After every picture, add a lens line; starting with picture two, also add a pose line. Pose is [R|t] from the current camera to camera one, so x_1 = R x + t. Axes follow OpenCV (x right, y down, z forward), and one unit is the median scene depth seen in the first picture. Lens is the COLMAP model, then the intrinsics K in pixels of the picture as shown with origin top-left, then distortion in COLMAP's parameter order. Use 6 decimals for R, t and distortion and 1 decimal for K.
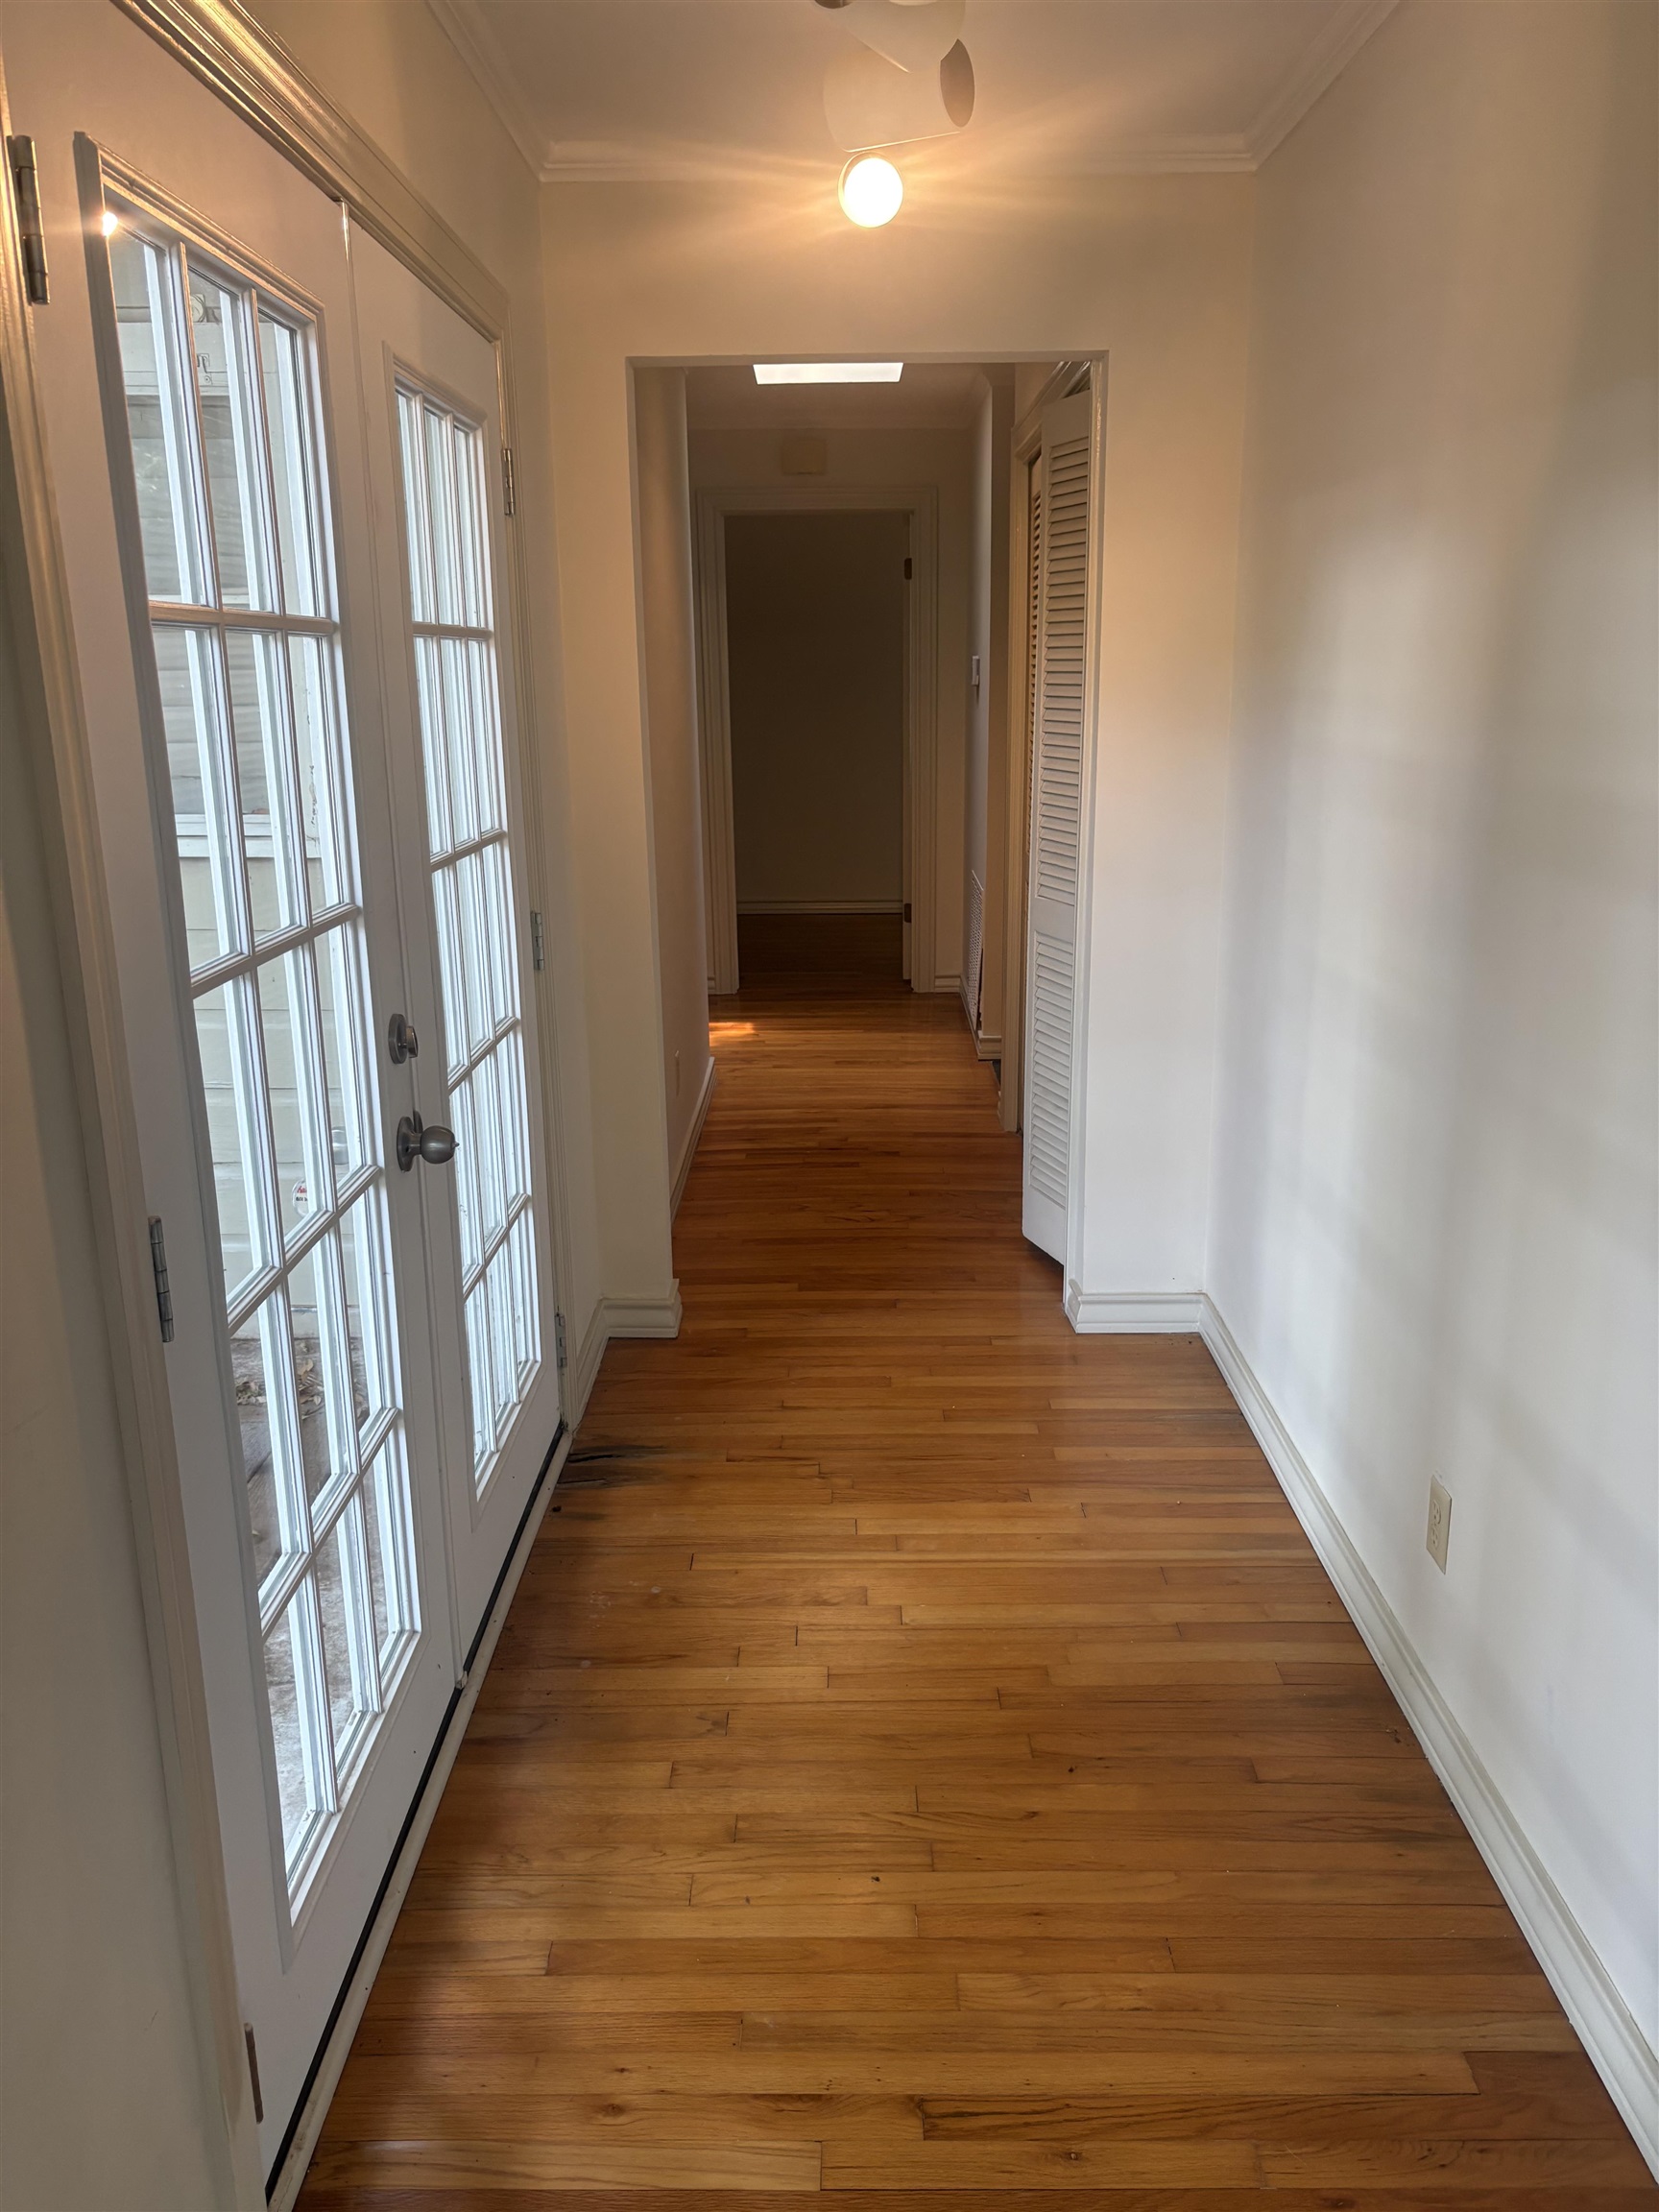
lens RADIAL K [[1681.1, 0, 826.4], [0, 1681.1, 1099.2], [0, 0, 1]] dist [0.033819, -0.045662]
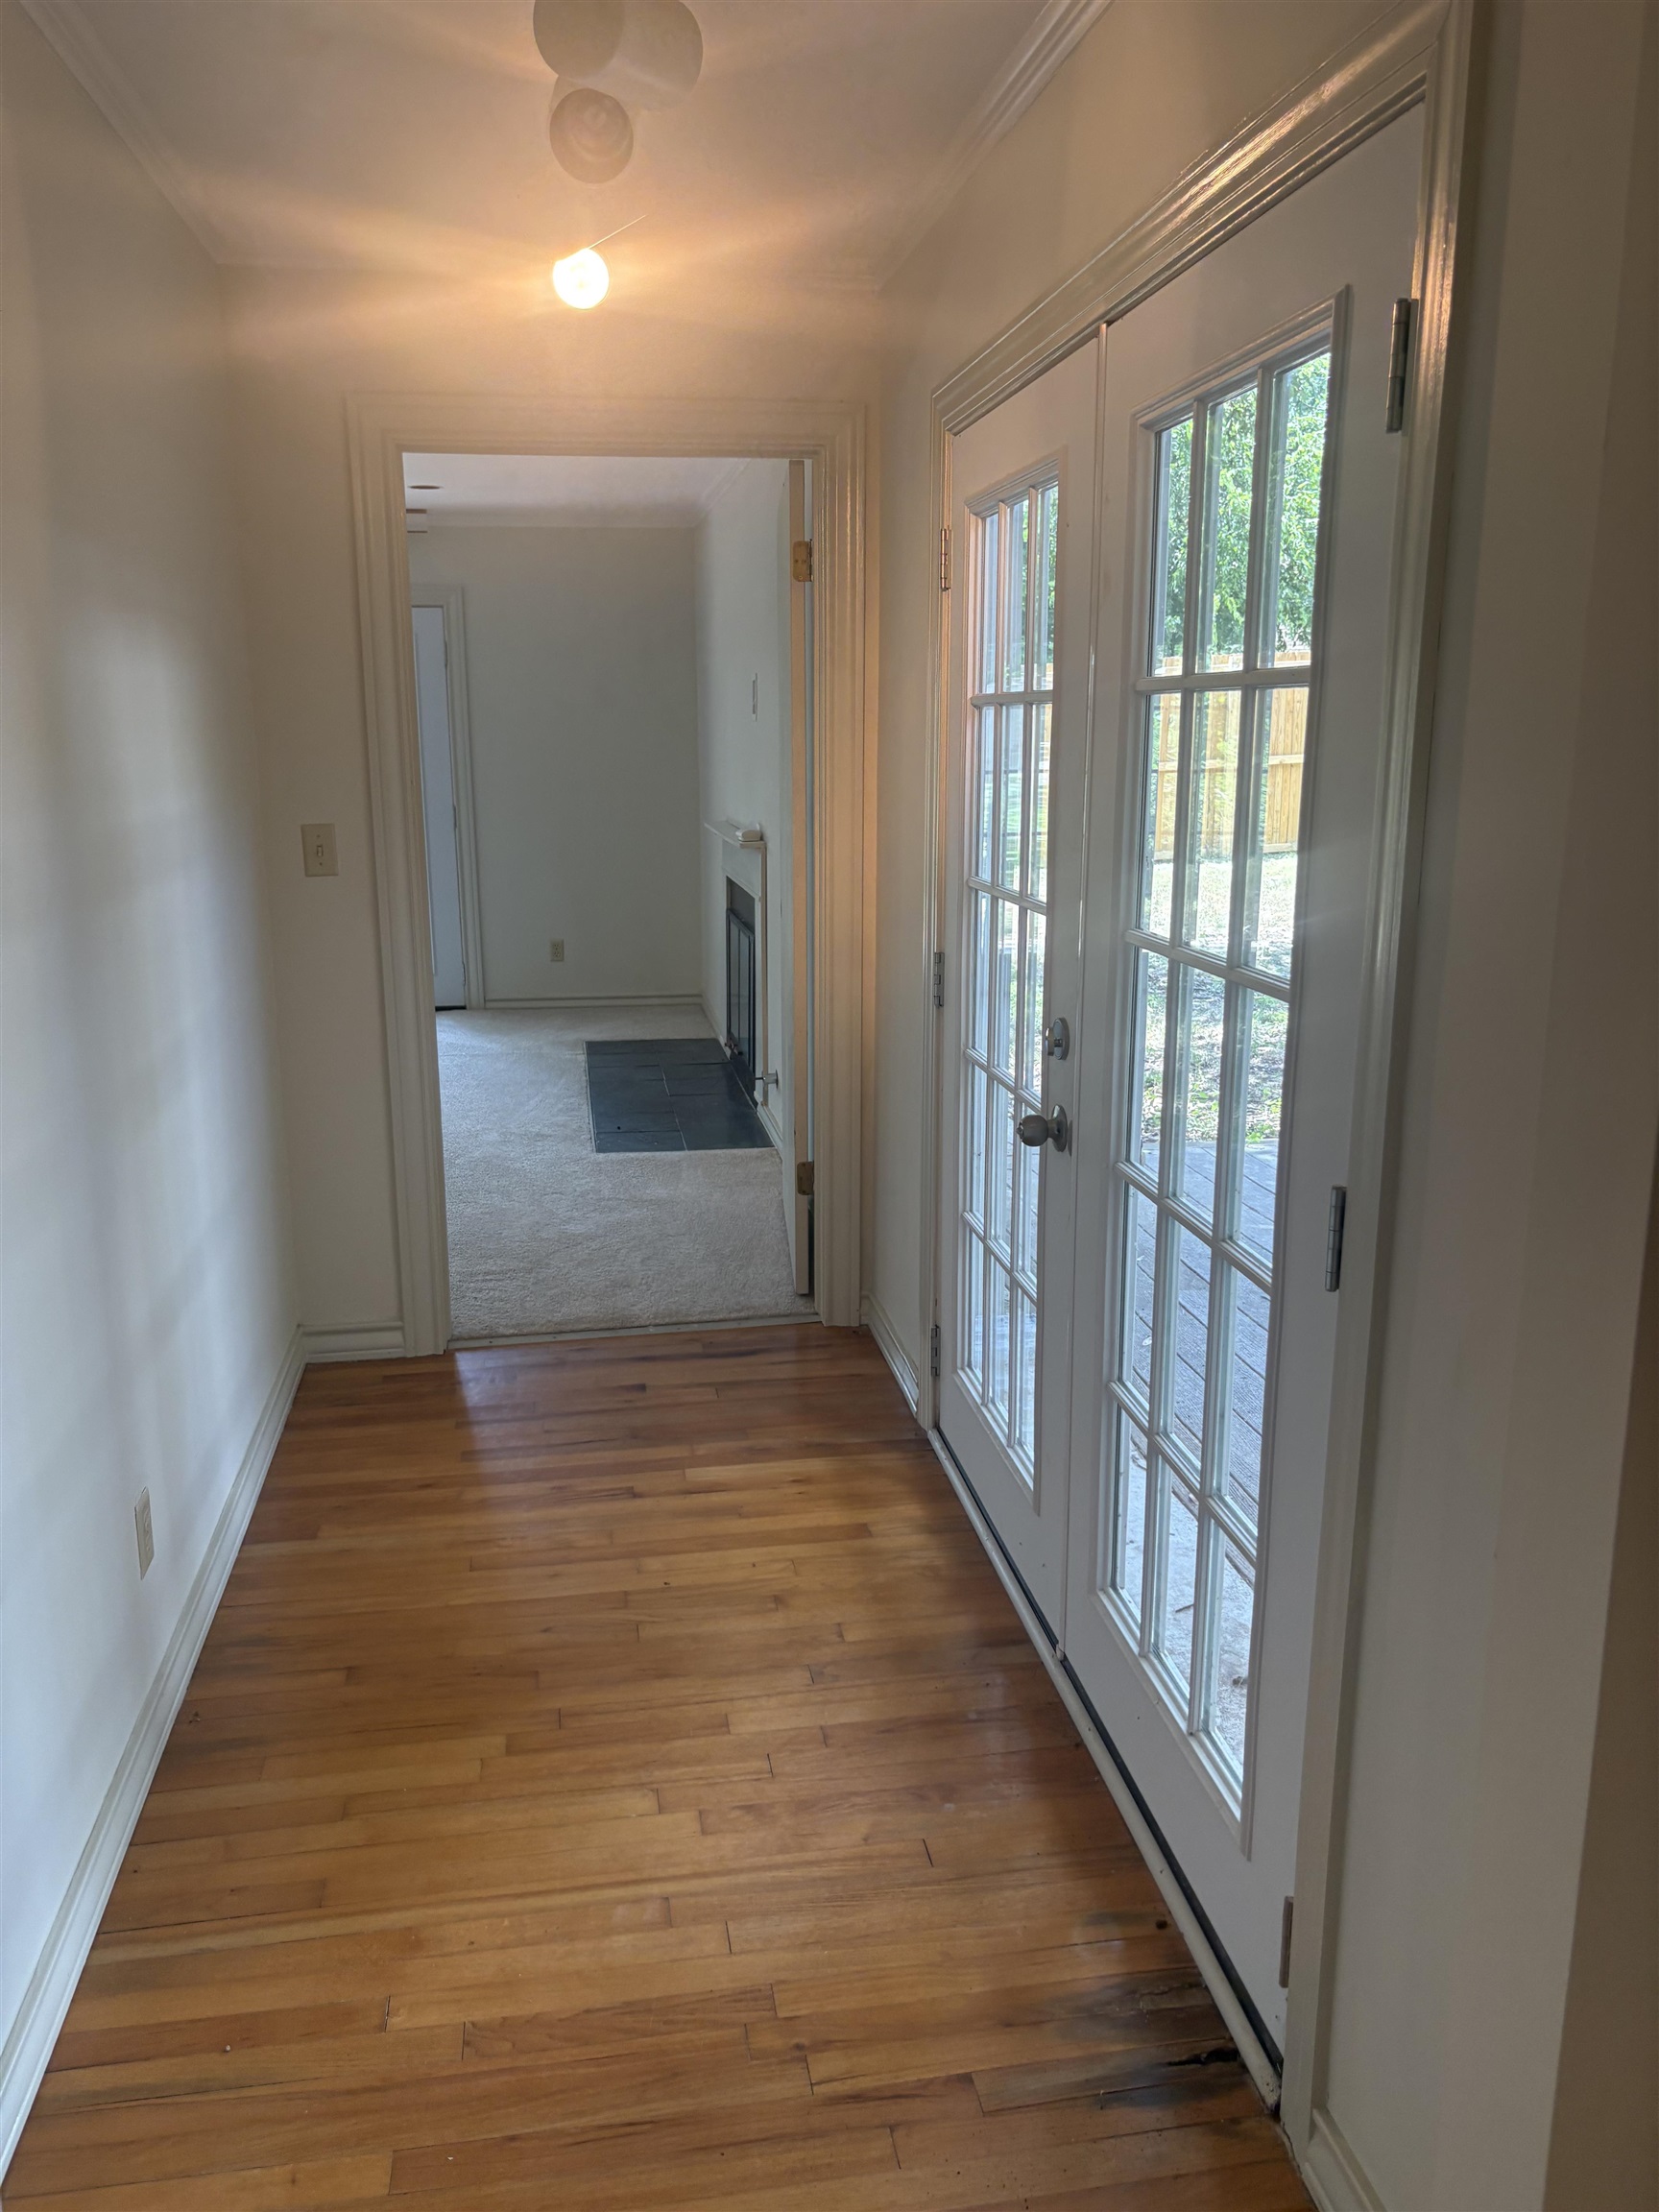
lens RADIAL K [[1681.1, 0, 825.4], [0, 1681.1, 1116.0], [0, 0, 1]] dist [0.033819, -0.045662]
pose [[-0.986039, 0.052503, -0.158018, 0.080000], [-0.025069, 0.891363, 0.452597, -0.420045], [0.164614, 0.450240, -0.877603, 1.651226]]
